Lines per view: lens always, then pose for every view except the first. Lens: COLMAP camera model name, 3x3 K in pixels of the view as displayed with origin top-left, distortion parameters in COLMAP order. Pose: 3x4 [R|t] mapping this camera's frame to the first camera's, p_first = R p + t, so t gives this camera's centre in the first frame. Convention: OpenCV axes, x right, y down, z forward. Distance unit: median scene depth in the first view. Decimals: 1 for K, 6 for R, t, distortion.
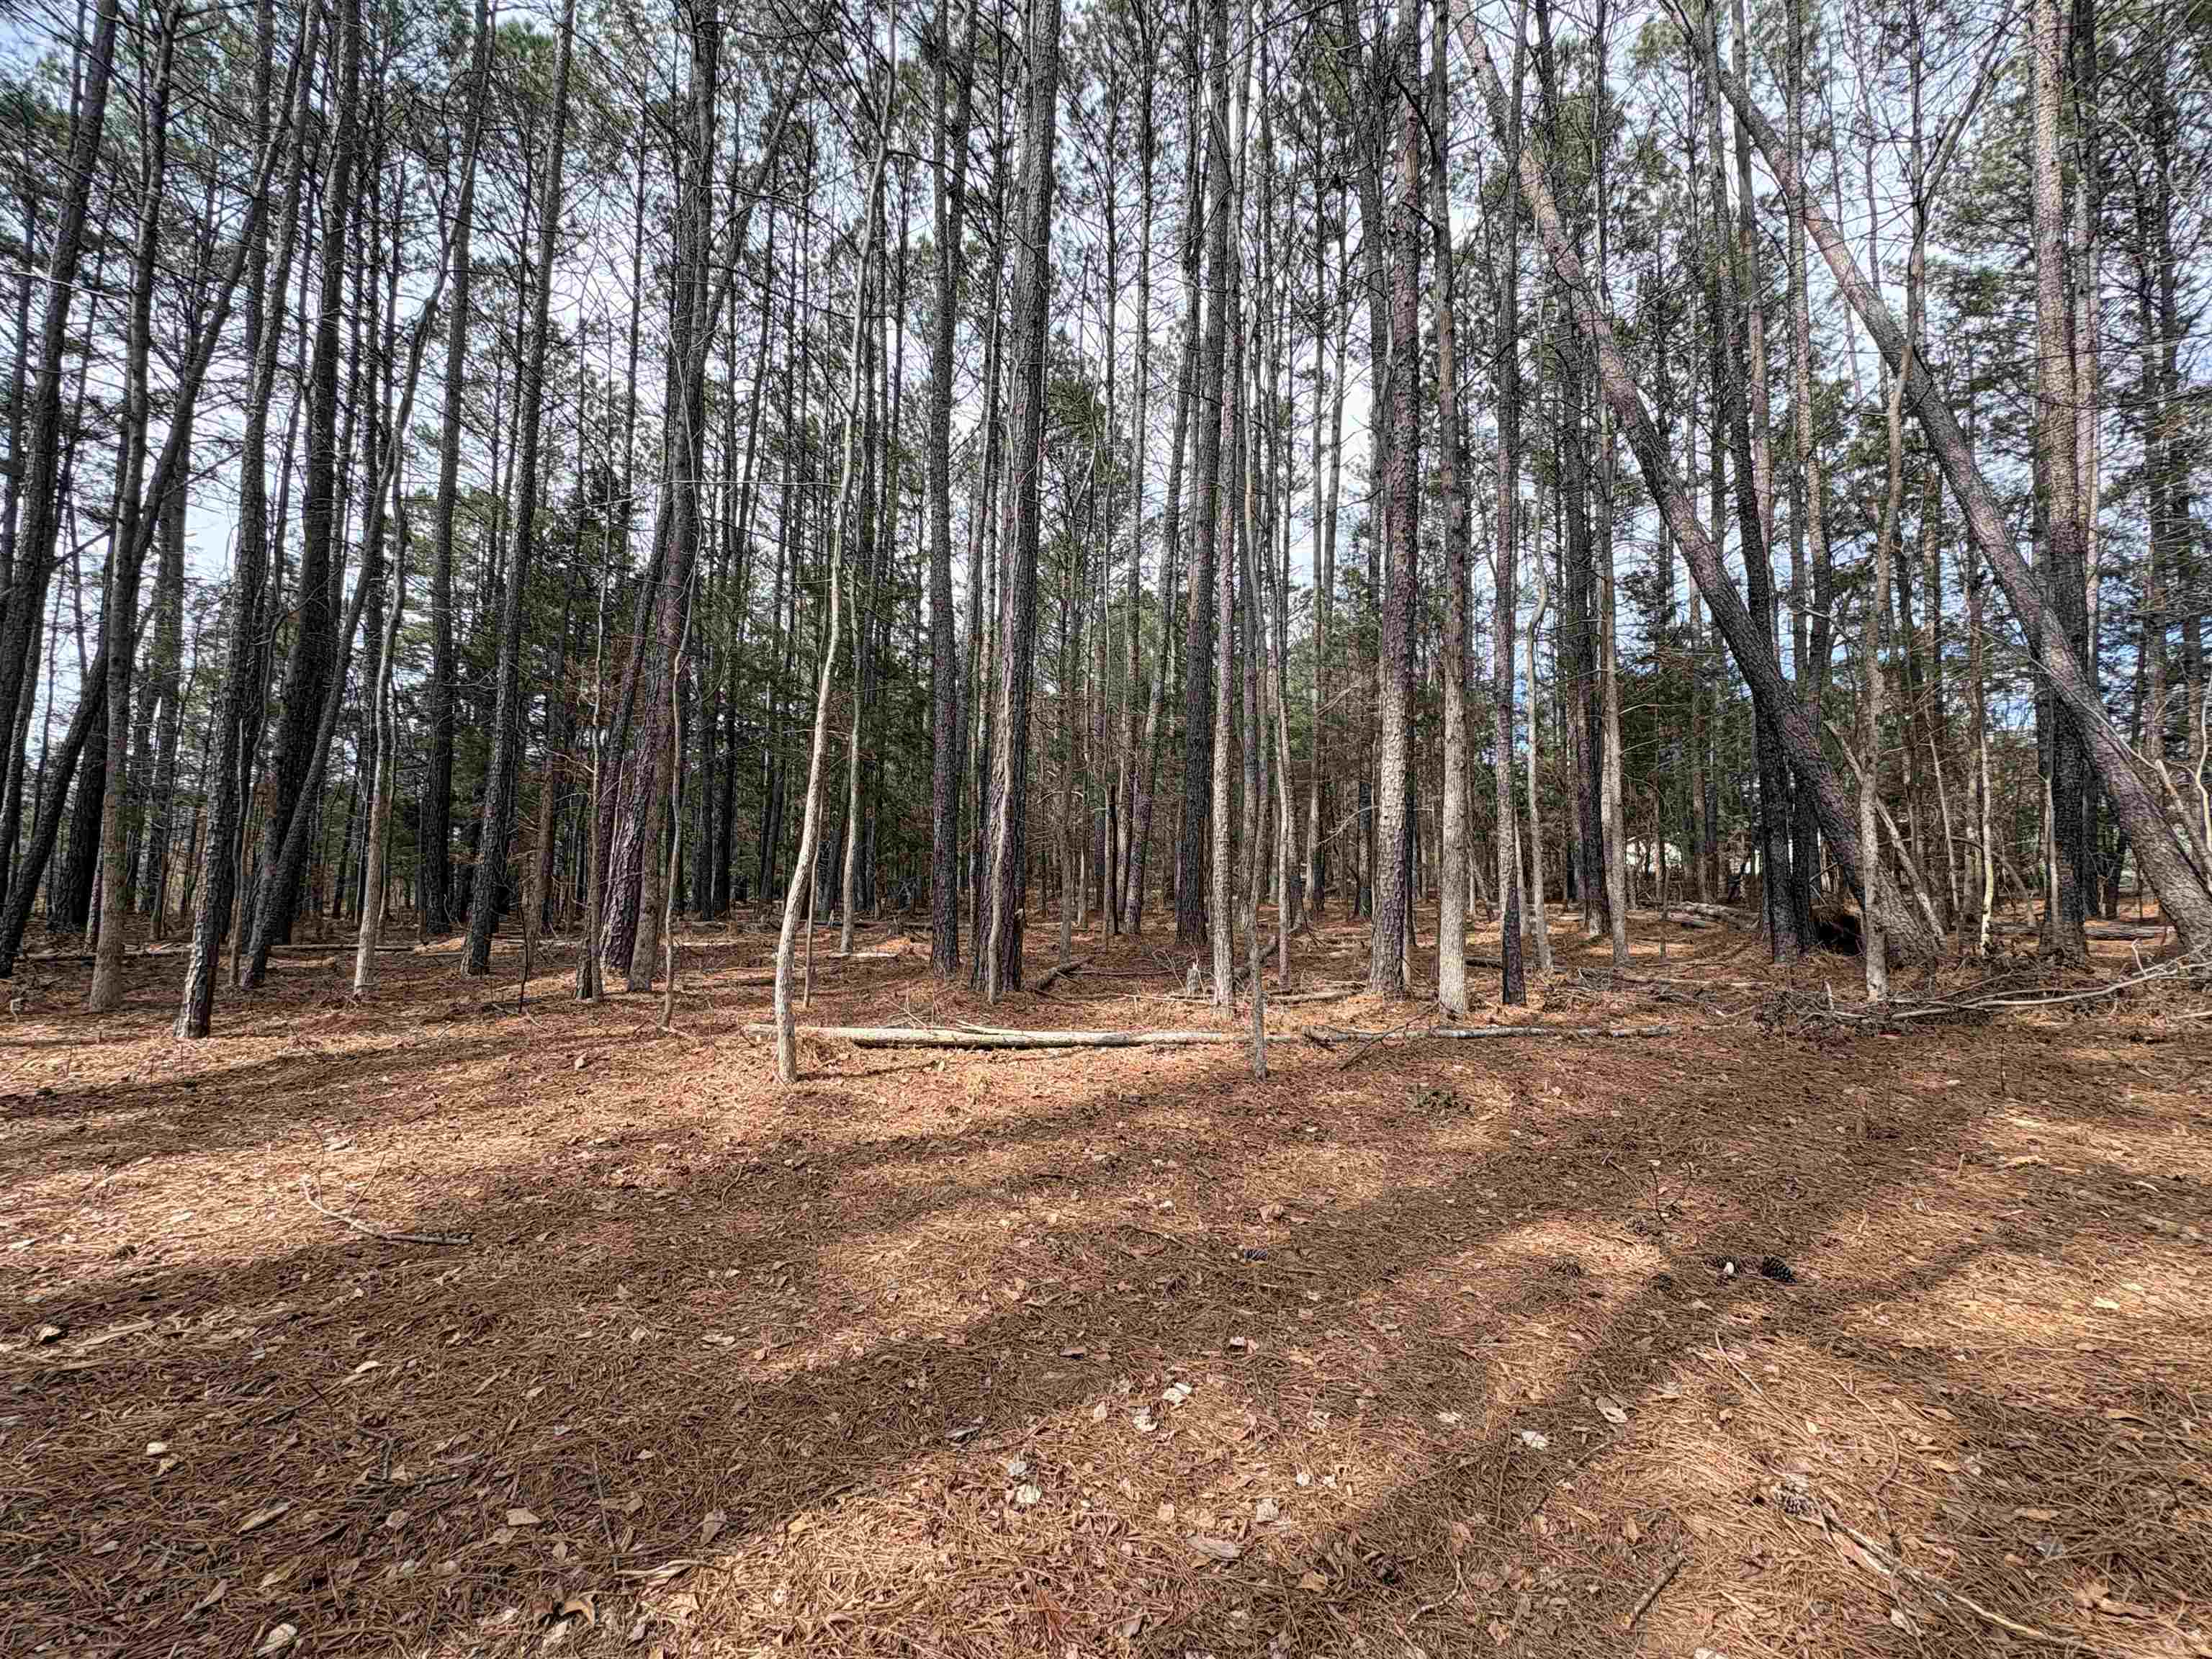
lens RADIAL K [[881.5, 0, 1109.9], [0, 881.5, 833.6], [0, 0, 1]] dist [-0.003373, 0.000344]
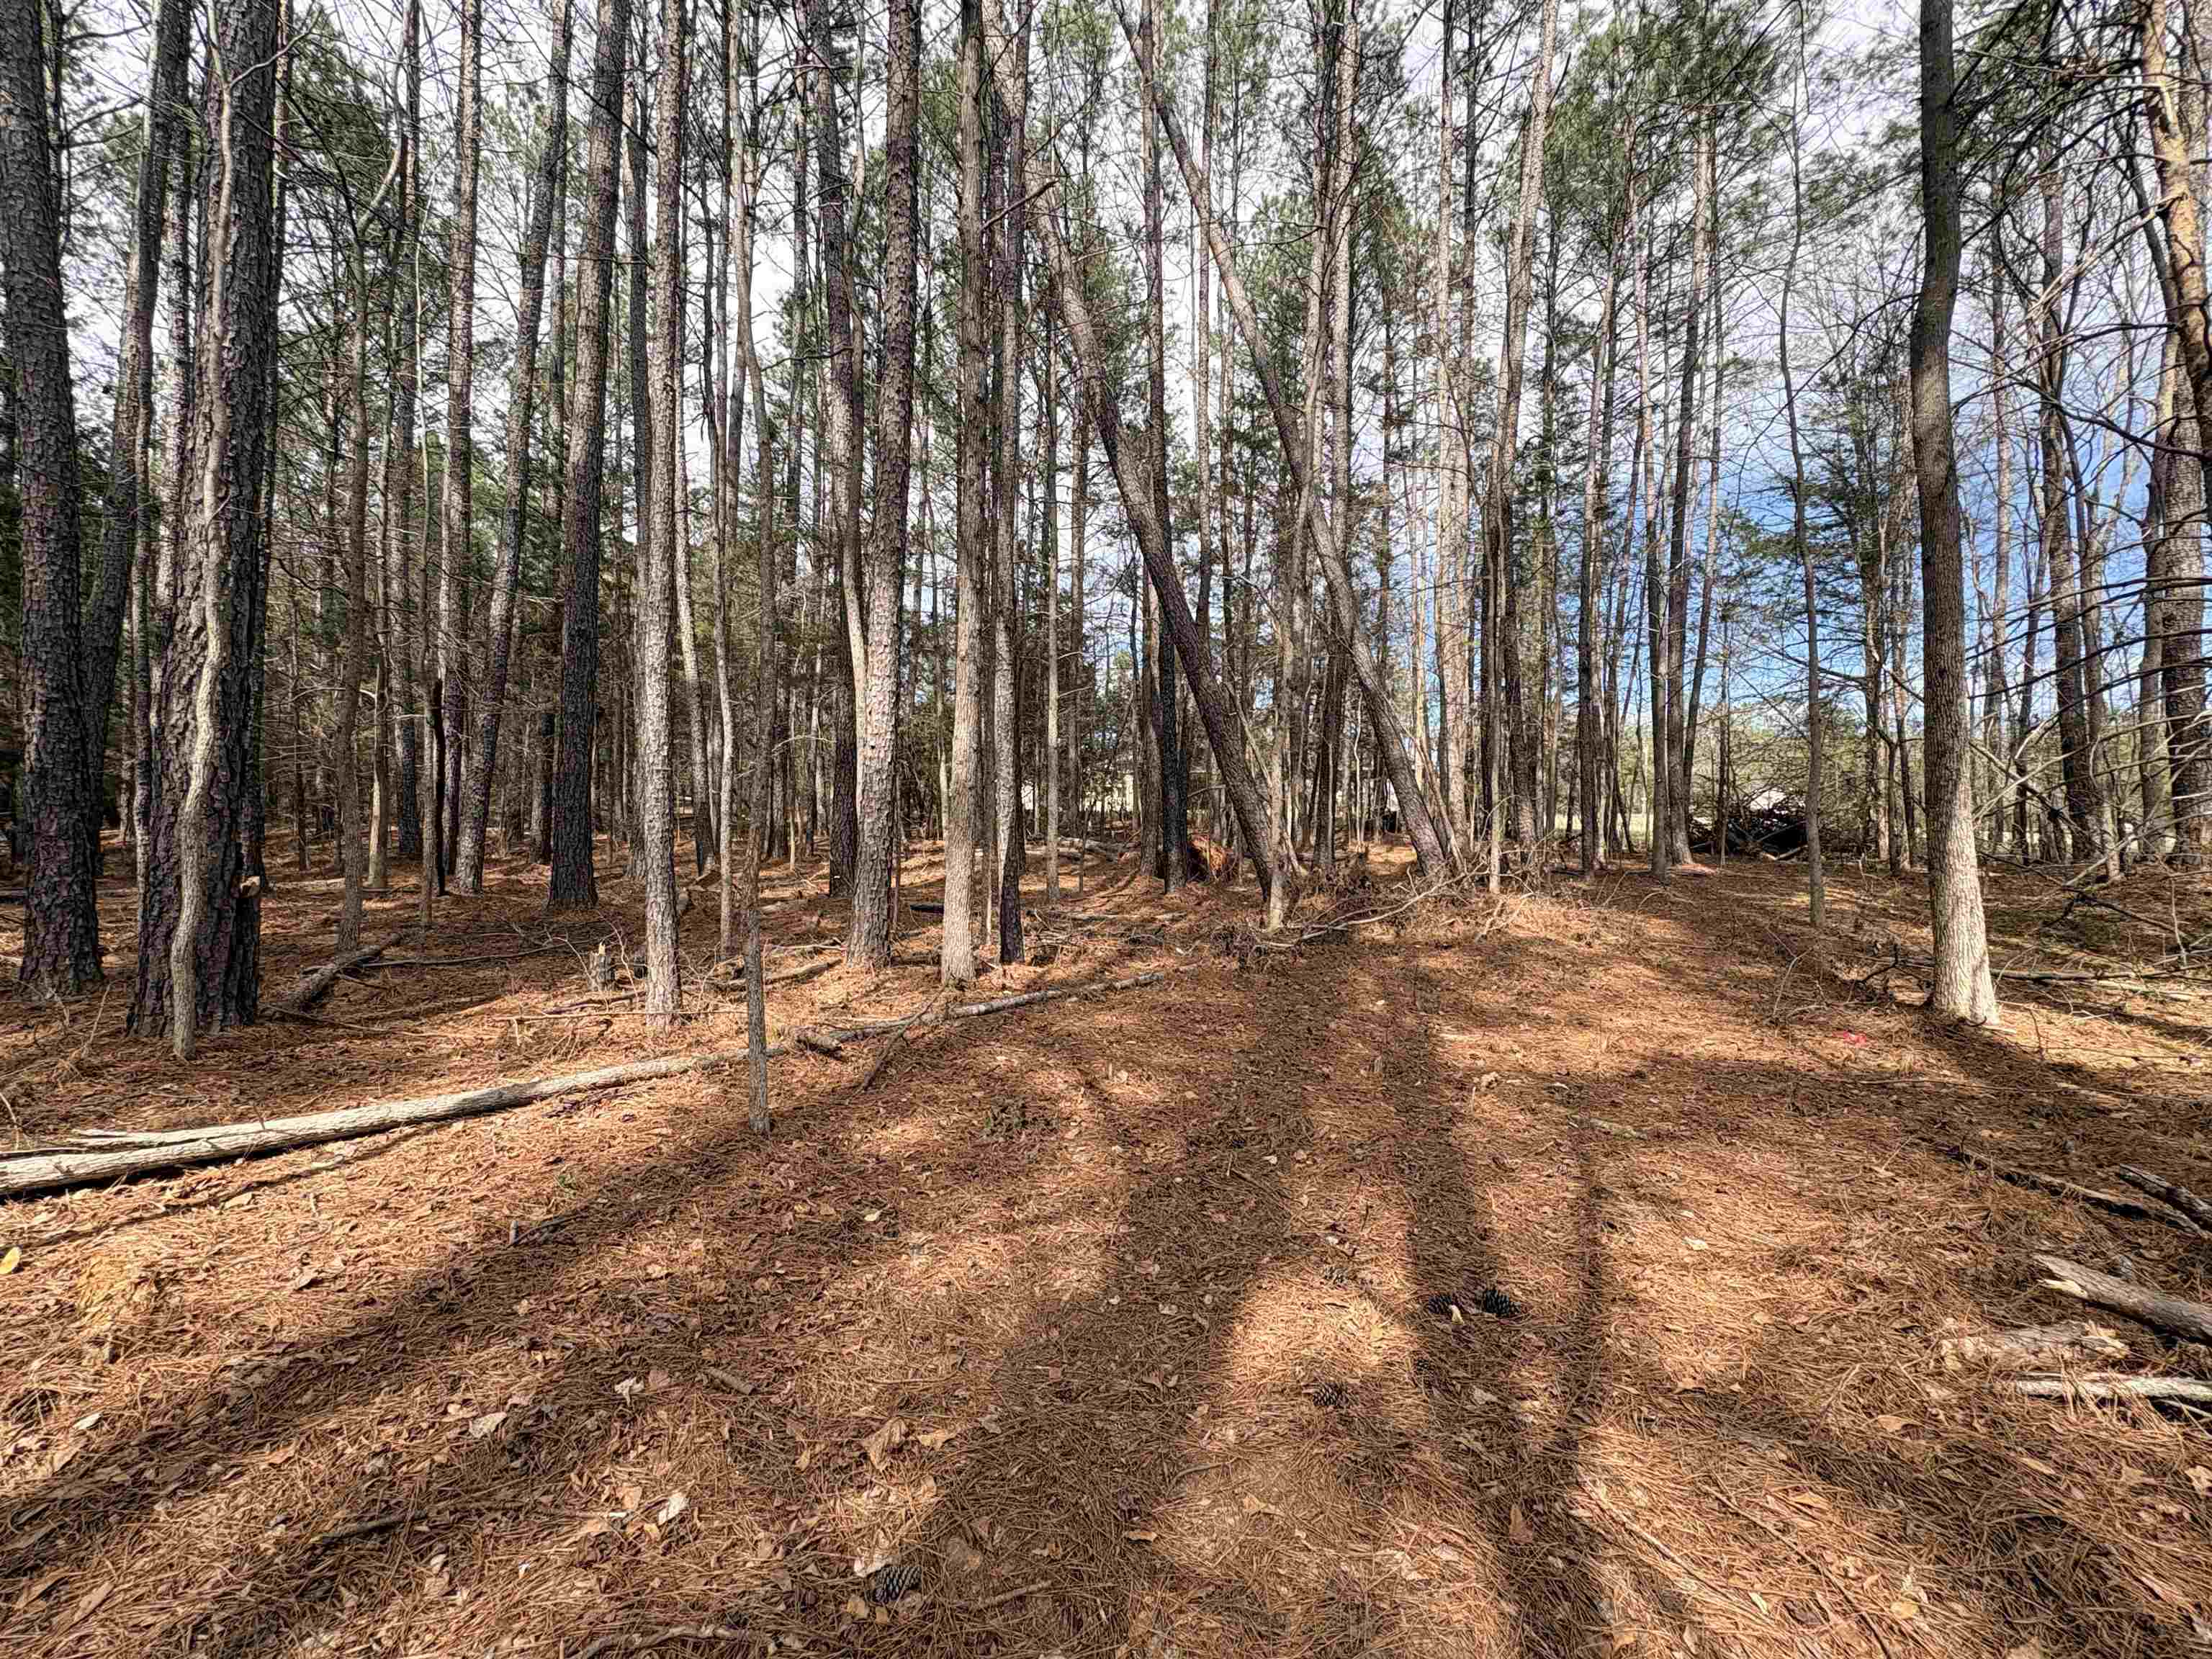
lens RADIAL K [[883.4, 0, 1106.0], [0, 883.4, 829.5], [0, 0, 1]] dist [0.001832, 0.000301]
pose [[0.786506, -0.007800, 0.617534, -0.027143], [-0.035439, 0.997703, 0.057738, 0.003467], [-0.616565, -0.067296, 0.784422, 0.276788]]
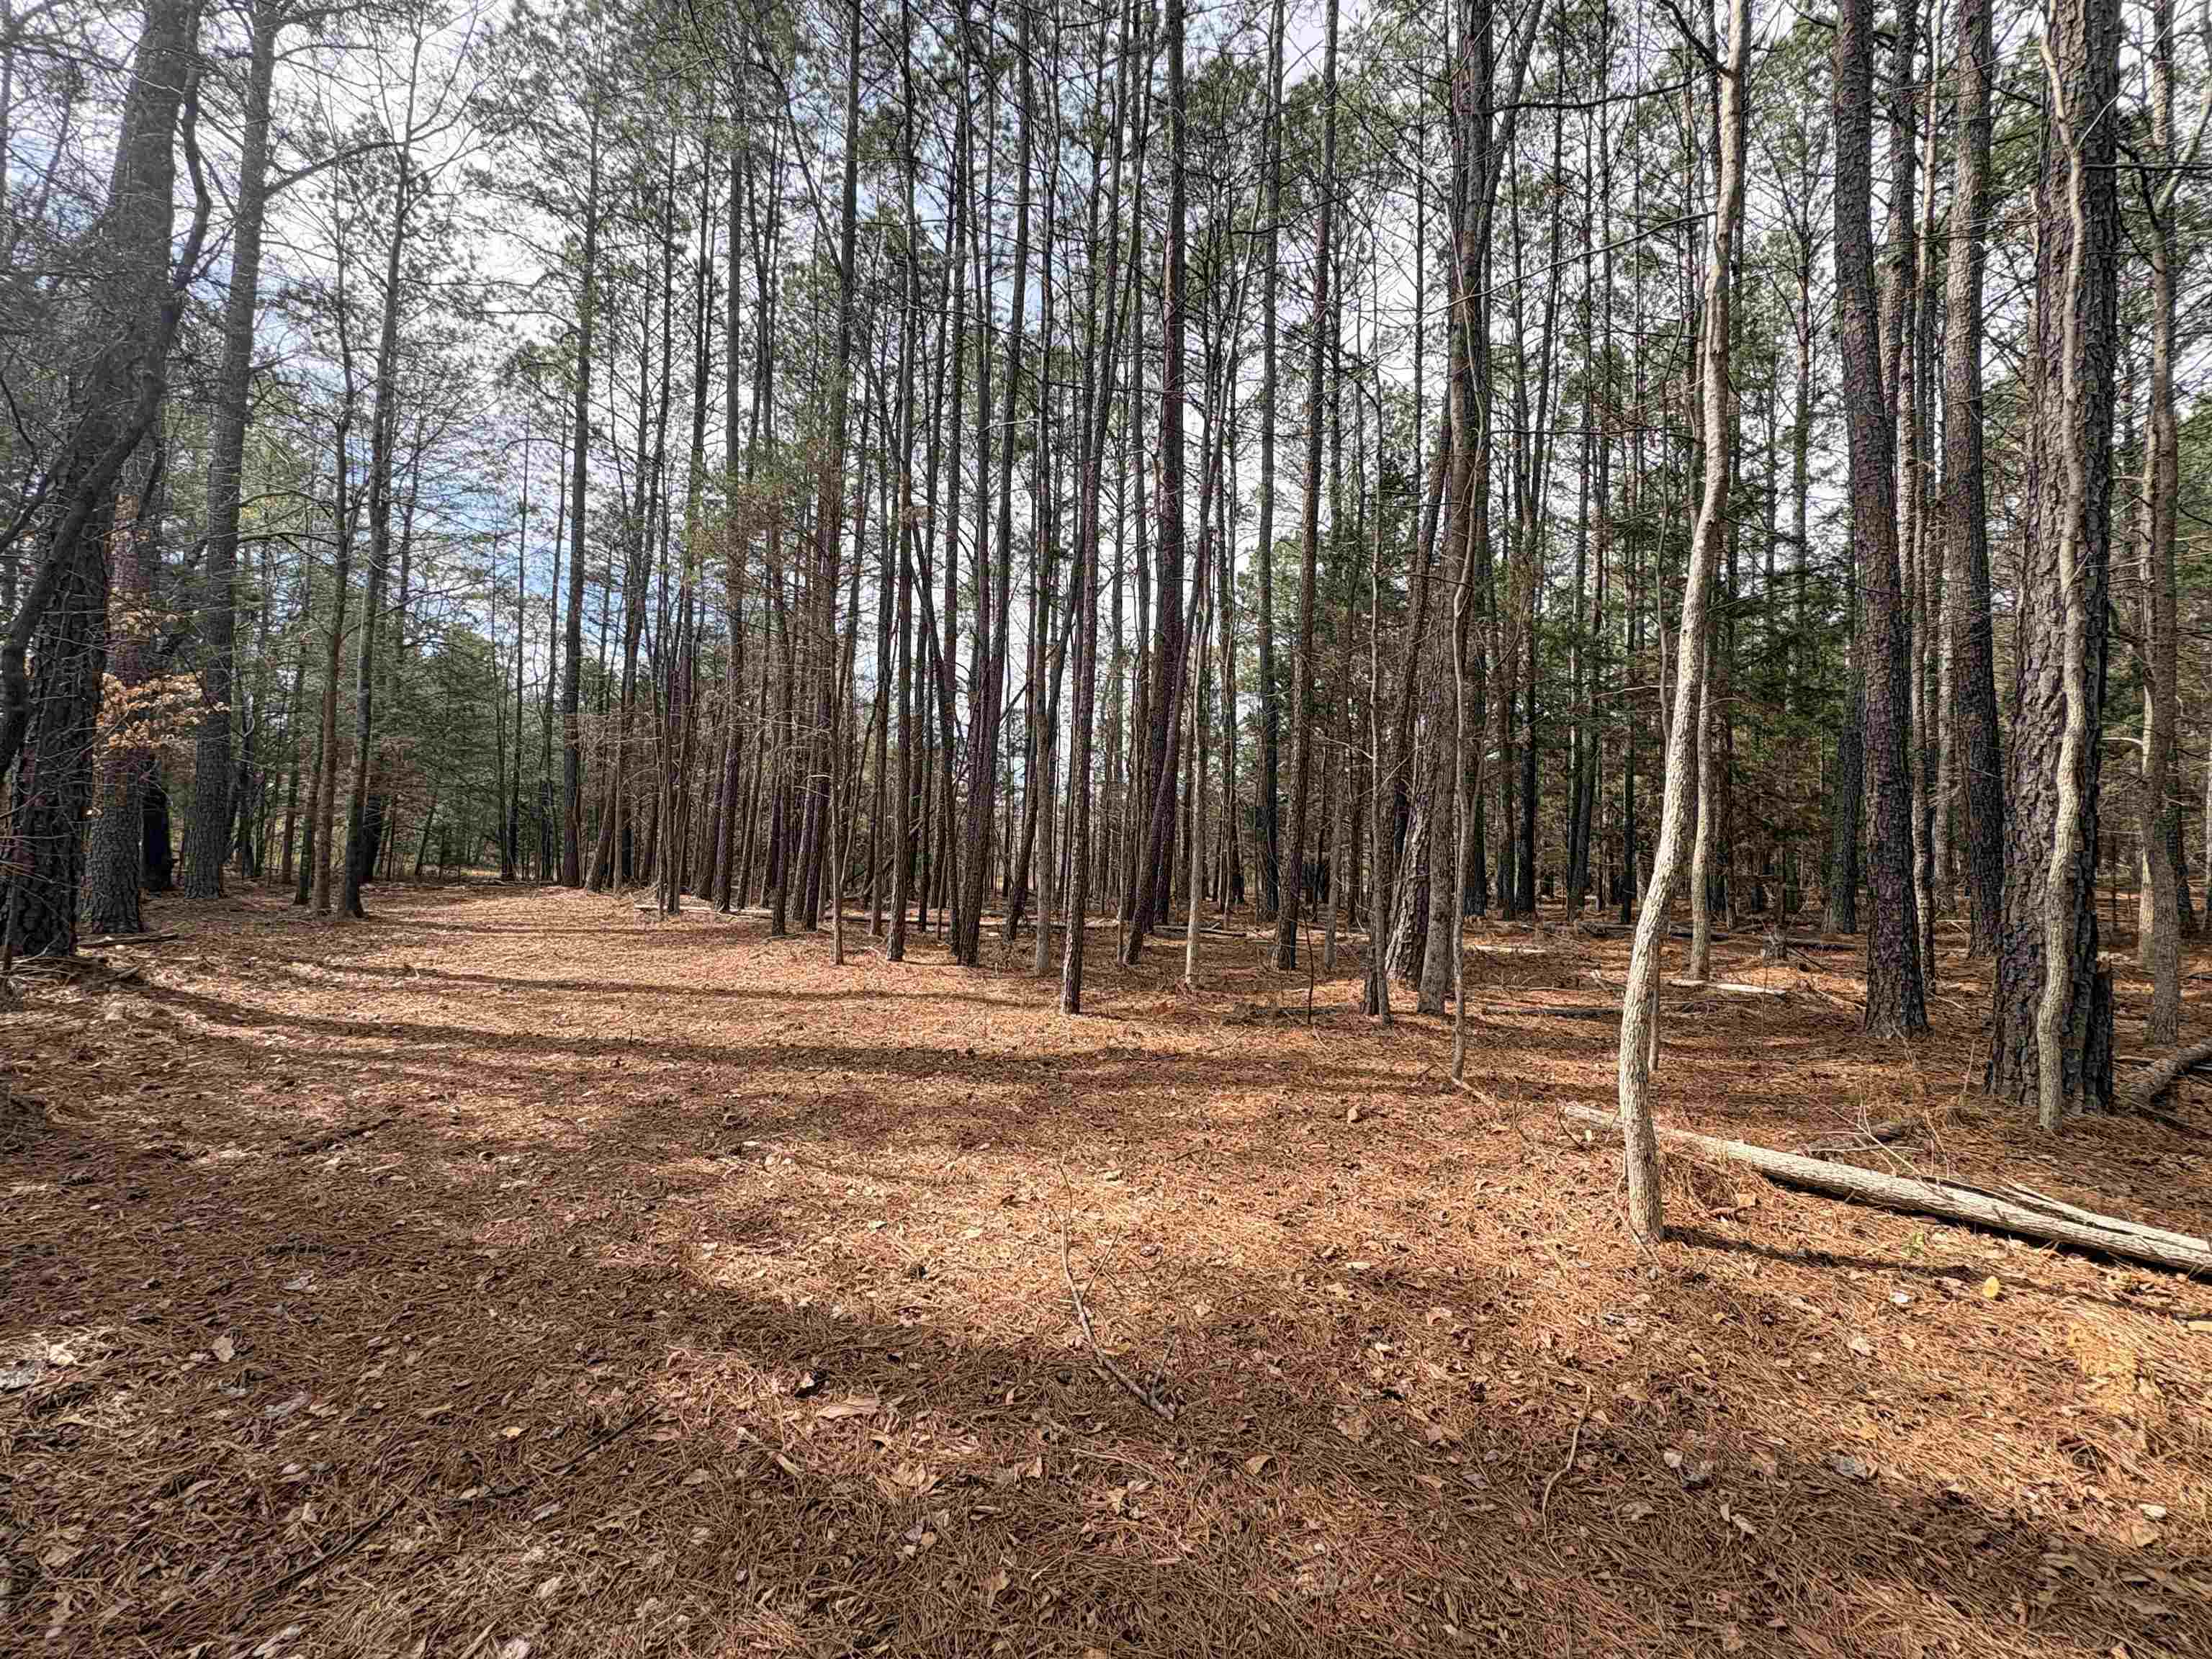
lens RADIAL K [[883.4, 0, 1106.0], [0, 883.4, 829.5], [0, 0, 1]] dist [0.001832, 0.000301]
pose [[0.654526, -0.022655, -0.755700, -0.113329], [0.027393, 0.999605, -0.006241, -0.001128], [0.755543, -0.016616, 0.654888, 0.258611]]
